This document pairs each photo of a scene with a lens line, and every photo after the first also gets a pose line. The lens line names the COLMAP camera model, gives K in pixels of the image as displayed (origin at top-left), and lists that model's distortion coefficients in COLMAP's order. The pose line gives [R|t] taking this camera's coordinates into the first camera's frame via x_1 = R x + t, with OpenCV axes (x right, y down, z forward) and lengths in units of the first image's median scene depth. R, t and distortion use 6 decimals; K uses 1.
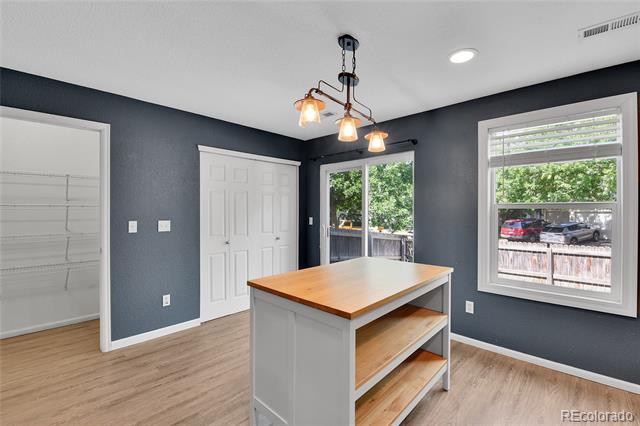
lens RADIAL K [[281.8, 0, 318.9], [0, 281.8, 210.5], [0, 0, 1]] dist [-0.000207, -0.000675]
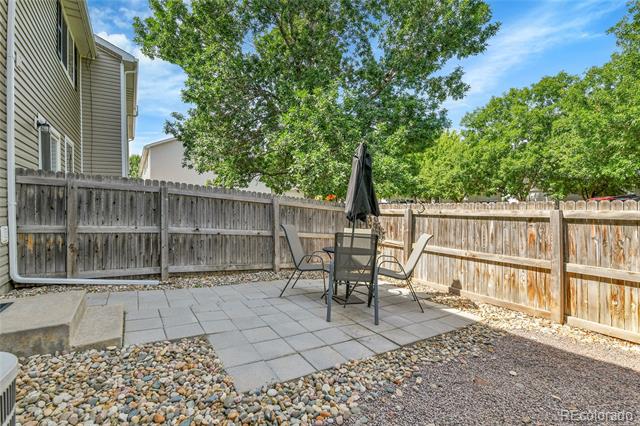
lens RADIAL K [[279.6, 0, 323.1], [0, 279.6, 211.8], [0, 0, 1]] dist [-0.011503, -0.000921]
pose [[0.978392, -0.006755, -0.206648, 0.999951], [0.014235, 0.999295, 0.034736, 0.220180], [0.206268, -0.036927, 0.977799, 0.864553]]
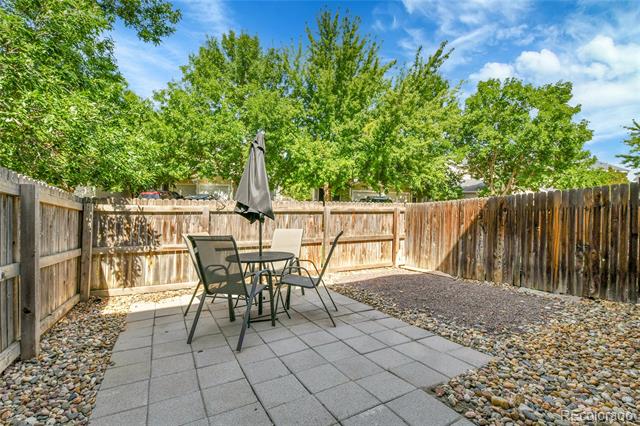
lens RADIAL K [[282.3, 0, 304.1], [0, 282.3, 200.5], [0, 0, 1]] dist [-0.000946, -0.000238]
pose [[0.330491, 0.003871, 0.943801, 0.027977], [-0.031792, 0.999470, 0.007033, 0.215068], [-0.943274, -0.032330, 0.330439, 1.514085]]
